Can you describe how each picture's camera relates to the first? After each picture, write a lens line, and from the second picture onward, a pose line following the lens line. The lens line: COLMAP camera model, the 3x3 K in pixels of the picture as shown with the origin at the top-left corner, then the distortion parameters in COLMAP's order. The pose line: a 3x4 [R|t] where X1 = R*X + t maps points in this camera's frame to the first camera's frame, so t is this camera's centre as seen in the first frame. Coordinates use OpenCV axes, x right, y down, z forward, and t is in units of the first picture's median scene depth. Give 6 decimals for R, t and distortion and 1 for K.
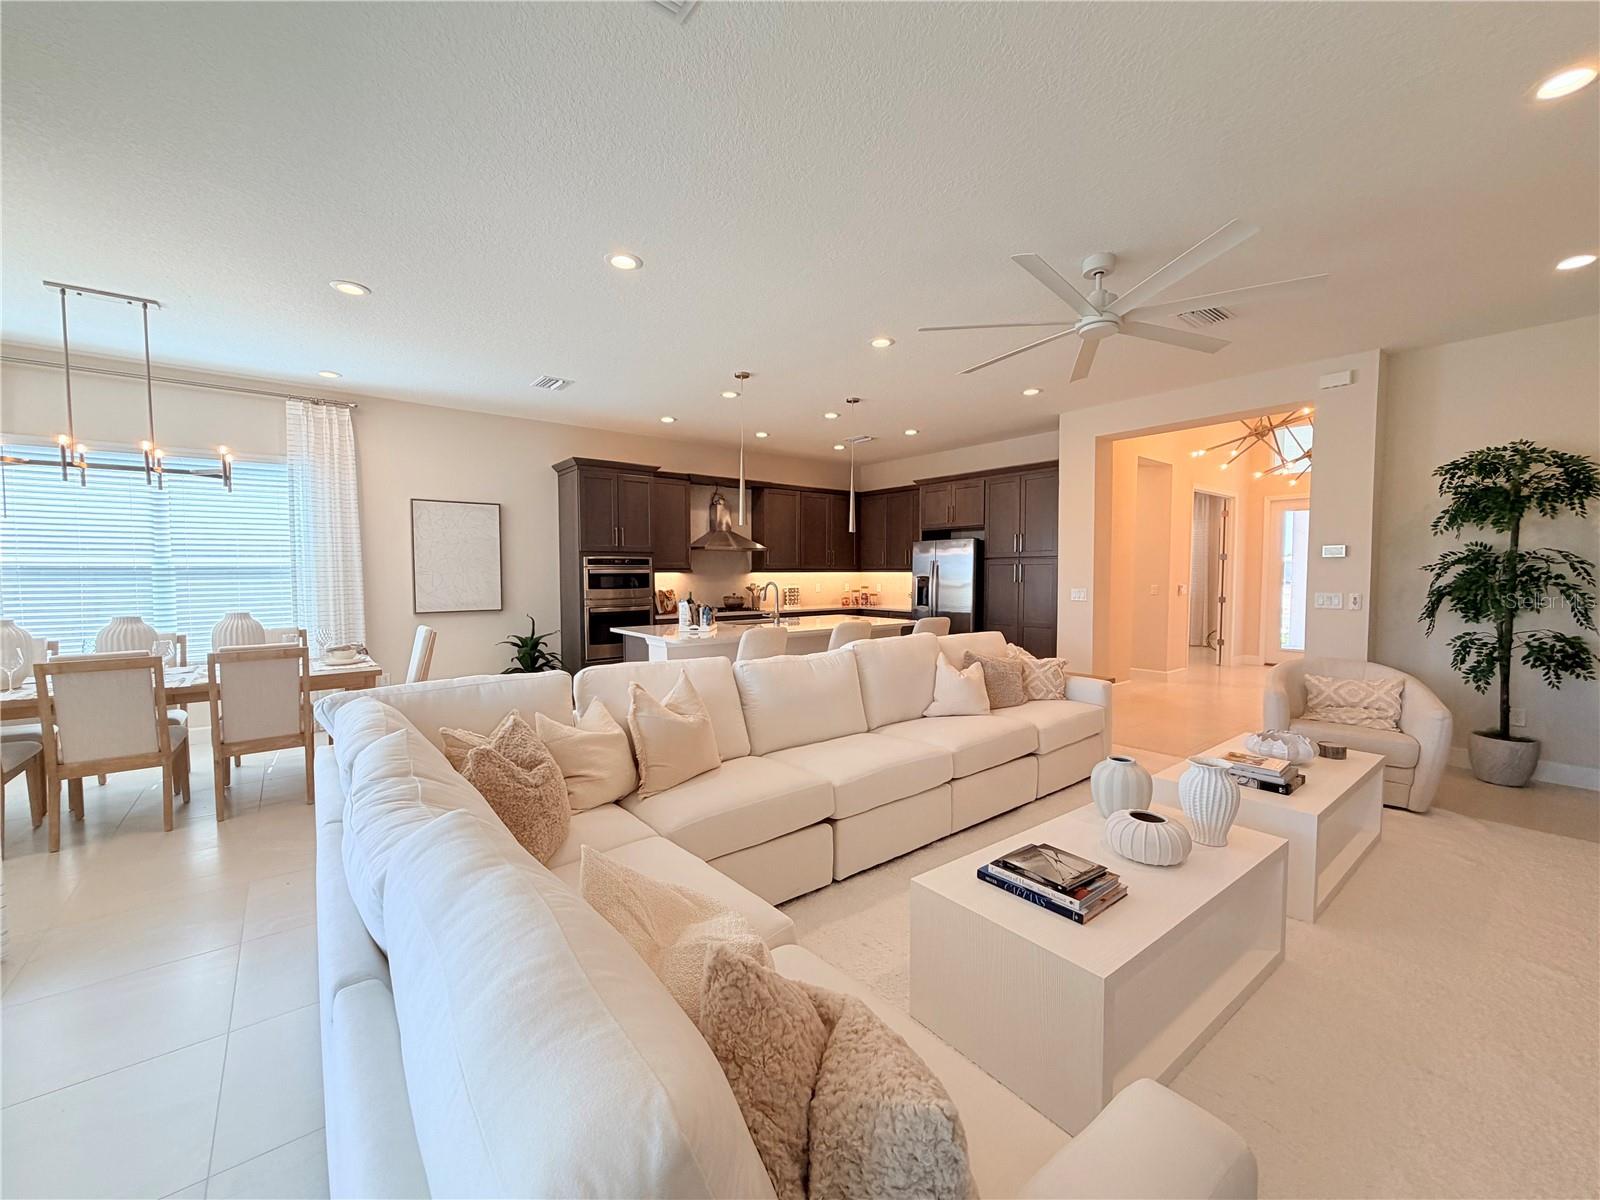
lens RADIAL K [[636.3, 0, 792.8], [0, 636.3, 607.0], [0, 0, 1]] dist [-0.001055, 0.000124]
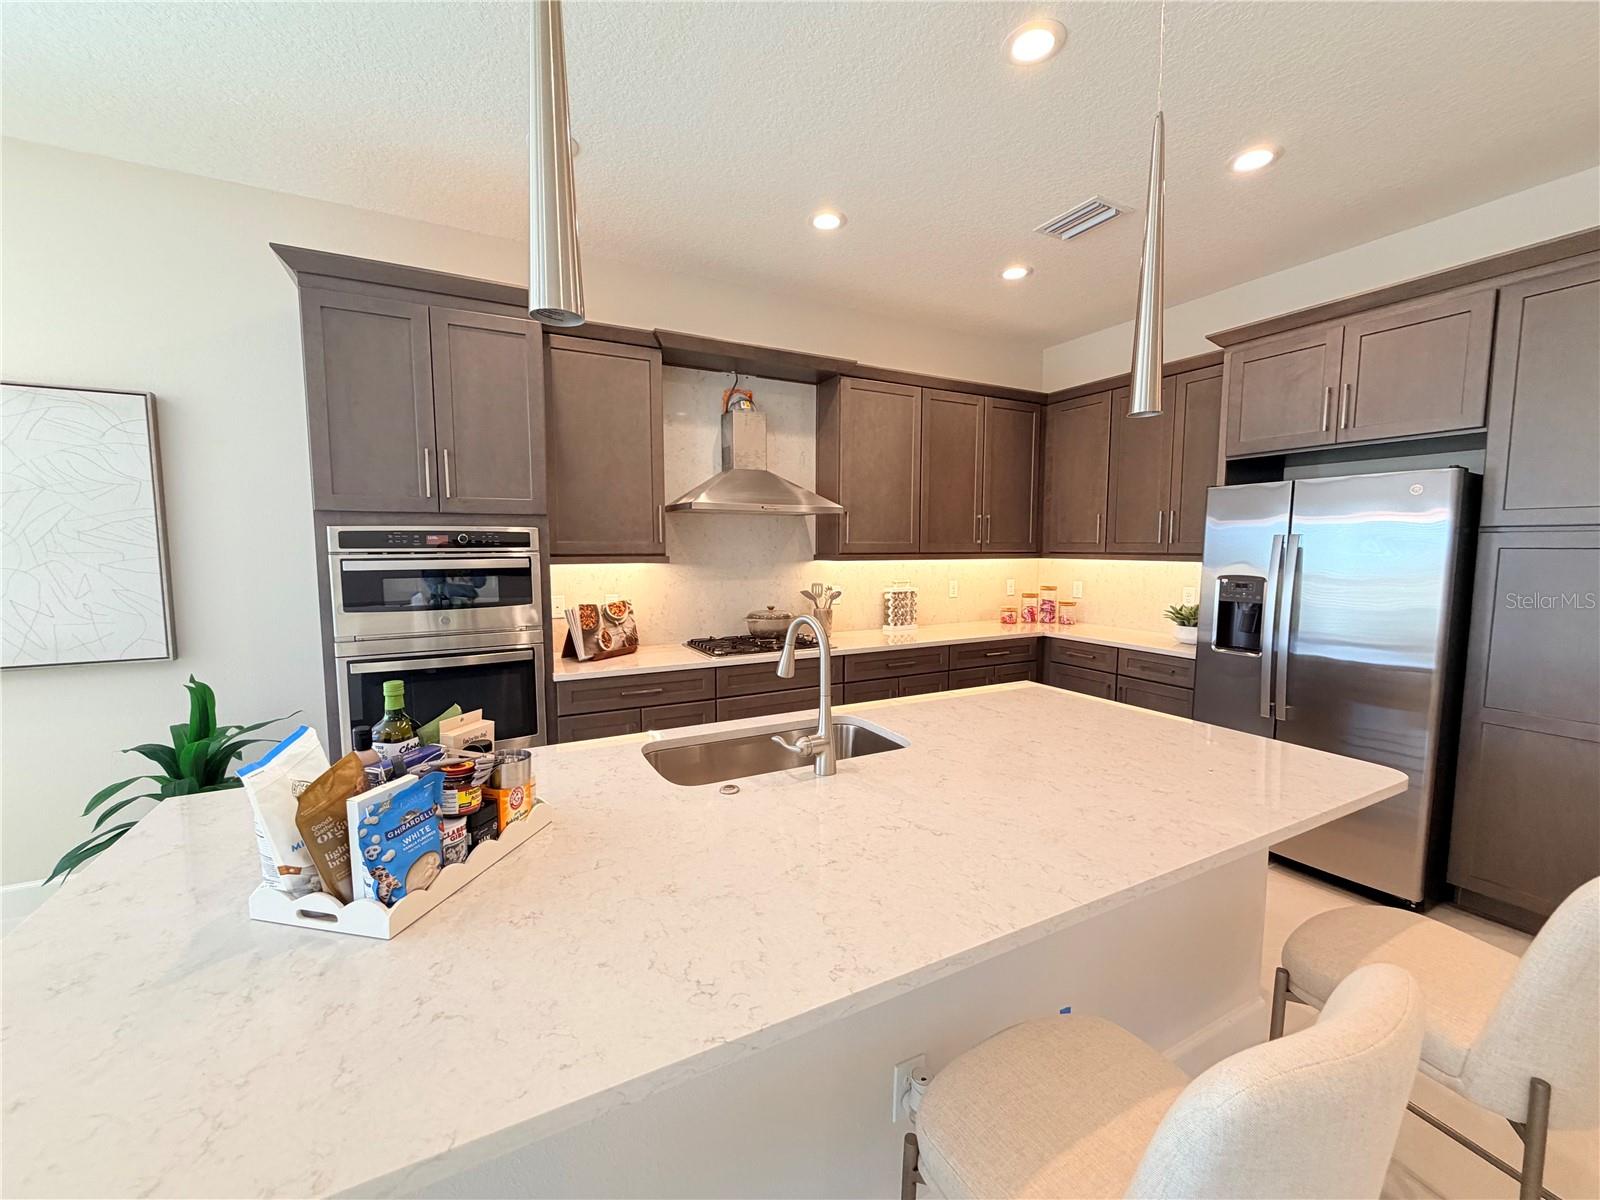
lens RADIAL K [[636.3, 0, 796.2], [0, 636.3, 600.6], [0, 0, 1]] dist [-0.001055, 0.000124]
pose [[0.984437, 0.017135, -0.174899, 0.006178], [-0.011727, 0.999422, 0.031906, -0.042650], [0.175344, -0.029359, 0.984069, 0.576244]]
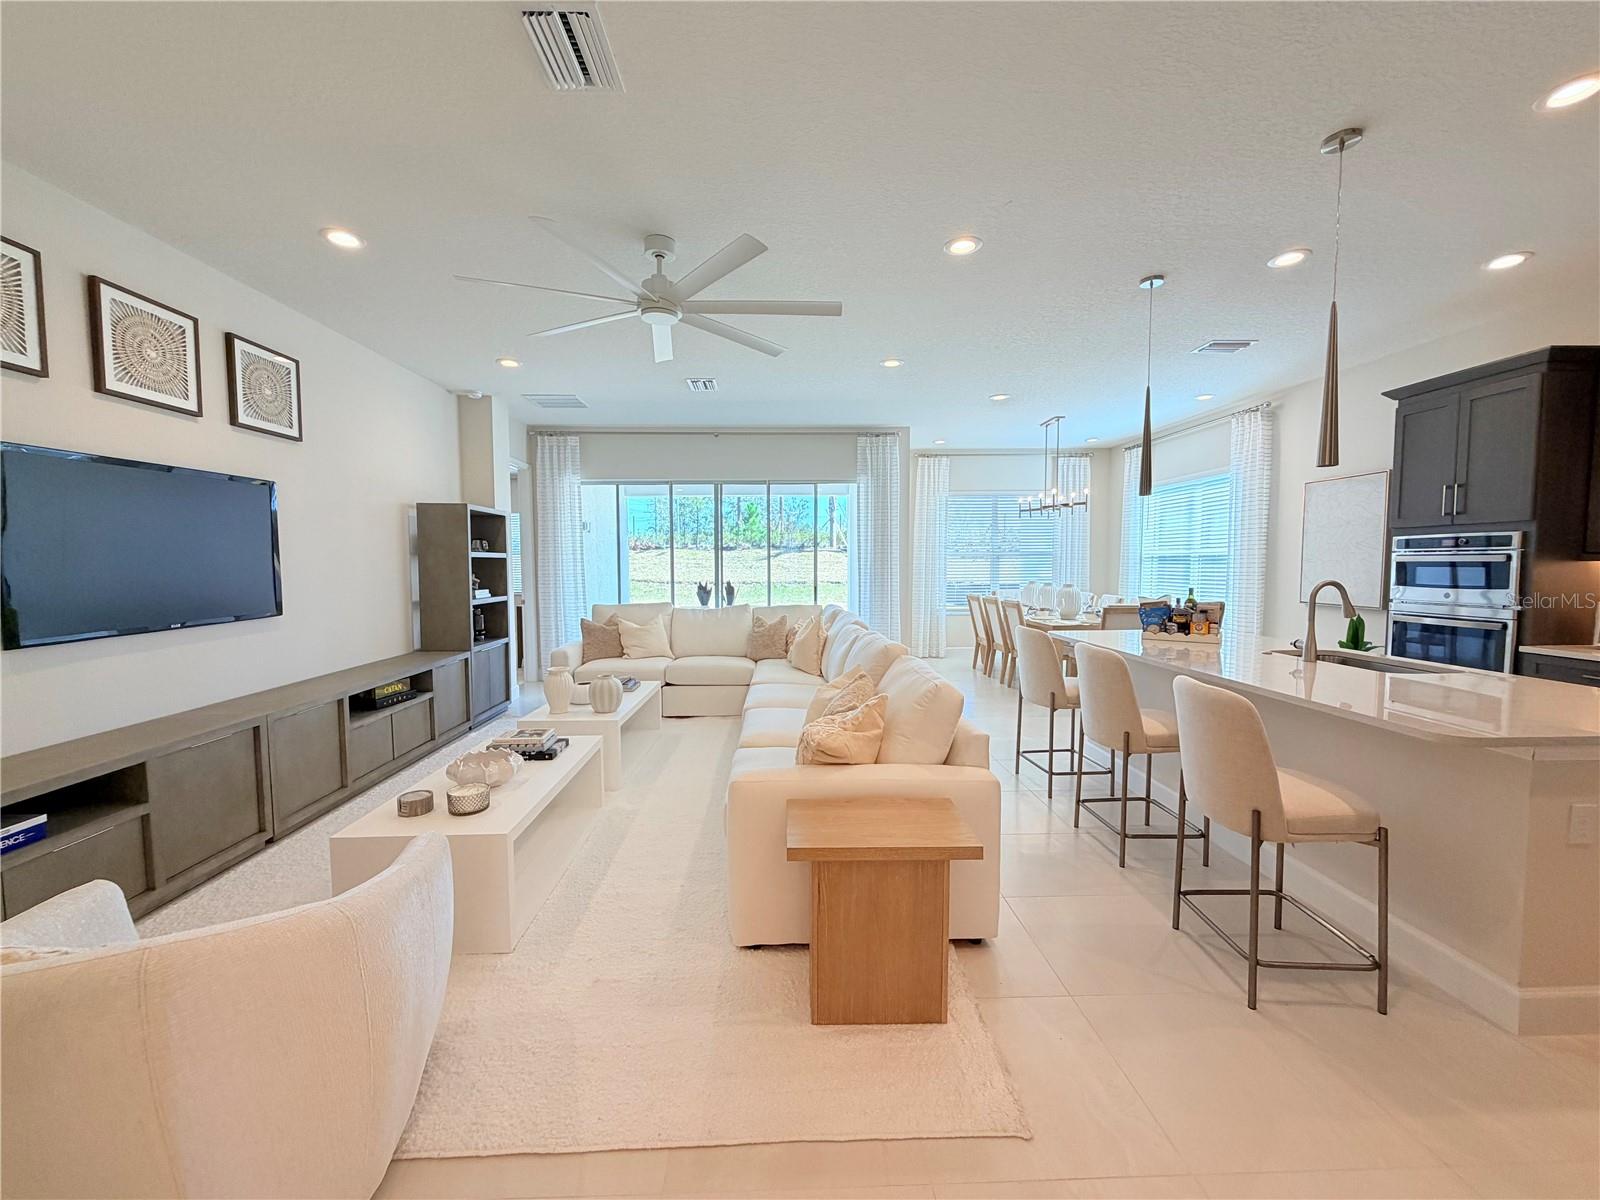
lens RADIAL K [[636.3, 0, 794.8], [0, 636.3, 603.0], [0, 0, 1]] dist [-0.001055, 0.000124]
pose [[-0.589558, 0.058119, -0.805632, 0.495168], [-0.039344, 0.994158, 0.100511, -0.044017], [0.806767, 0.090953, -0.583827, 0.751839]]
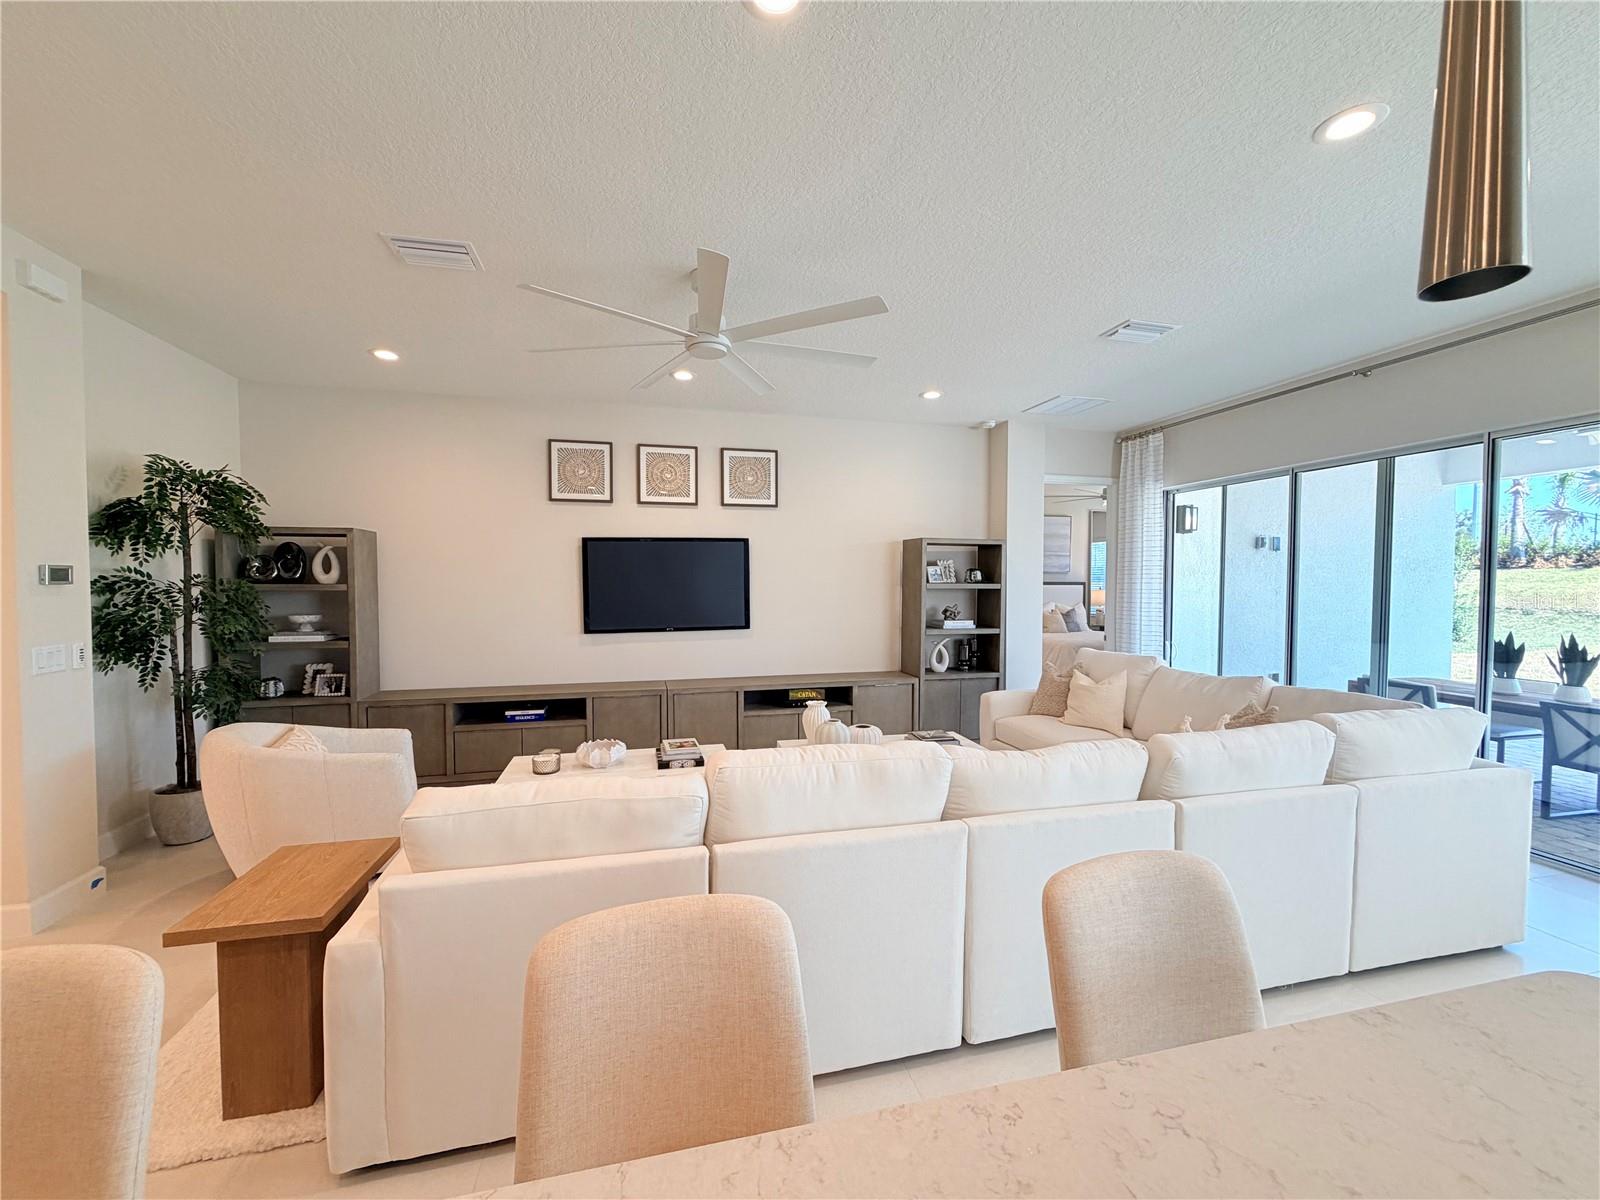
lens RADIAL K [[636.3, 0, 795.6], [0, 636.3, 601.3], [0, 0, 1]] dist [-0.001055, 0.000124]
pose [[-0.911464, -0.011797, 0.411210, -0.014386], [0.024286, 0.996302, 0.082414, -0.058875], [-0.410661, 0.085104, -0.907808, 0.776689]]
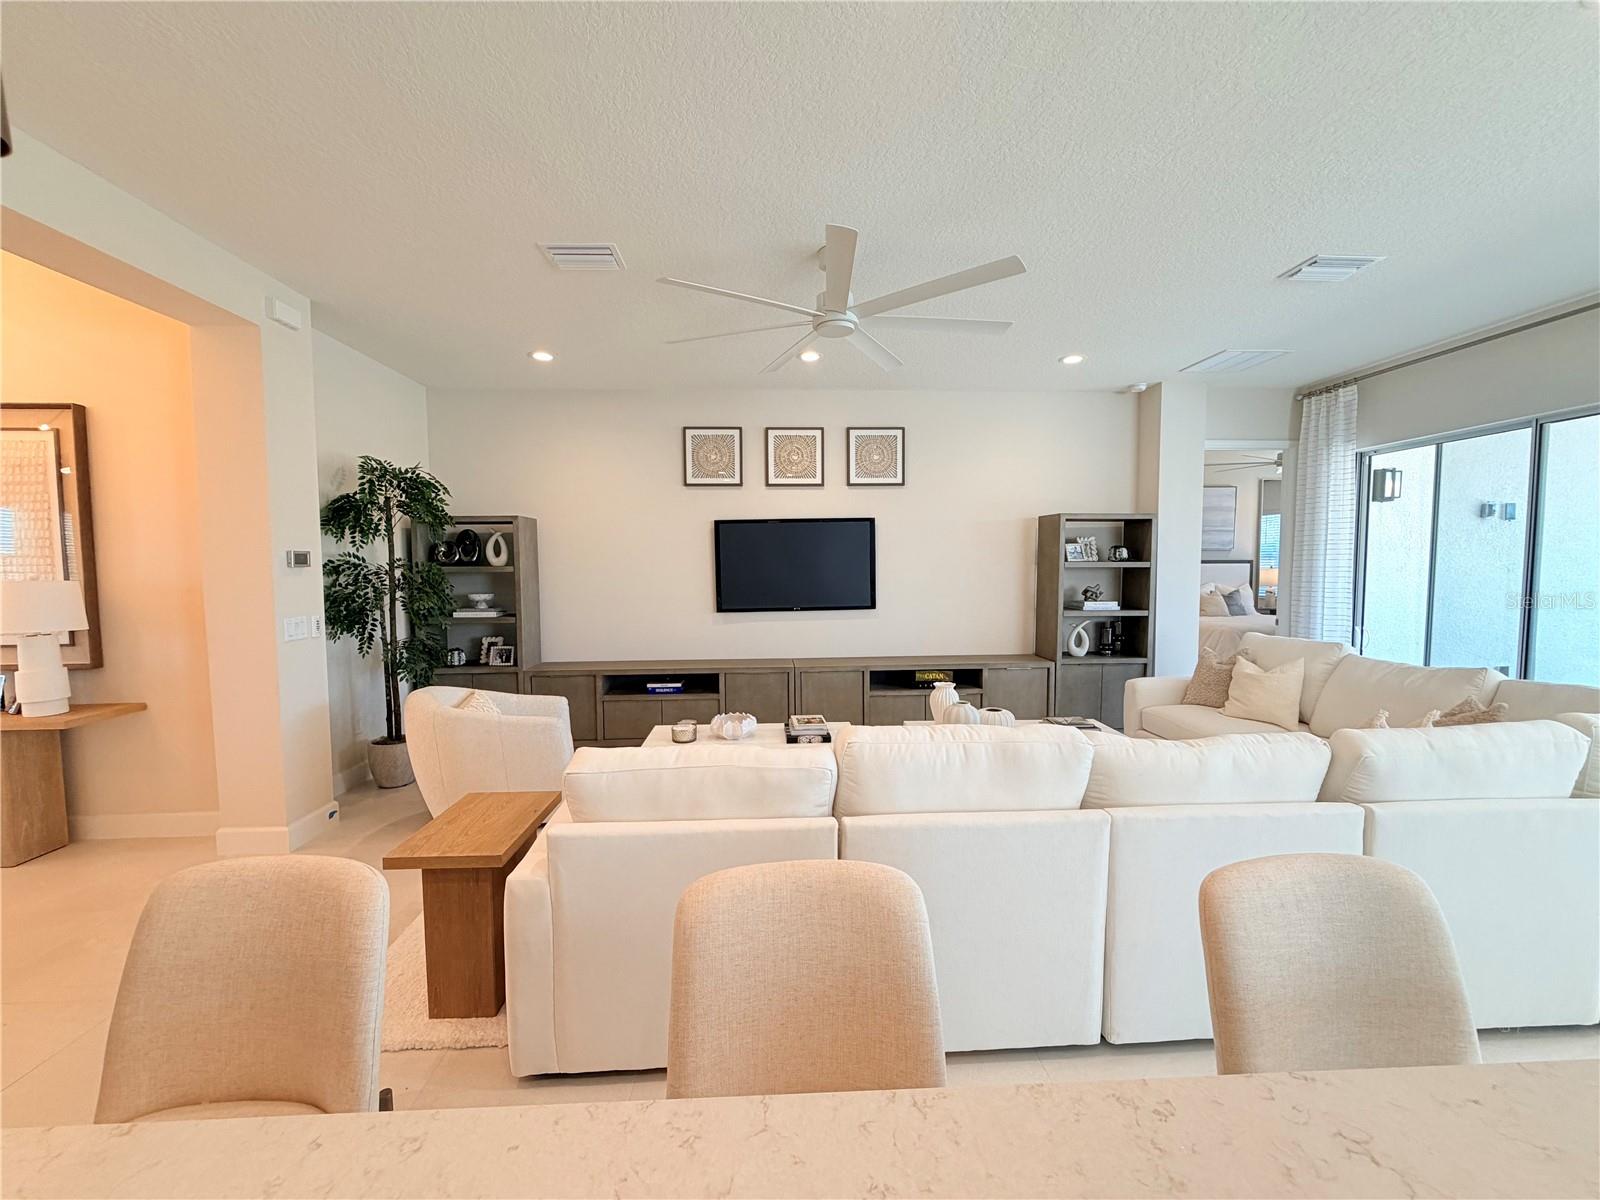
lens RADIAL K [[636.3, 0, 795.9], [0, 636.3, 601.1], [0, 0, 1]] dist [-0.001055, 0.000124]
pose [[-0.814839, -0.027157, 0.579051, -0.013520], [0.041035, 0.993694, 0.104348, -0.057148], [-0.578233, 0.108788, -0.808586, 0.778725]]
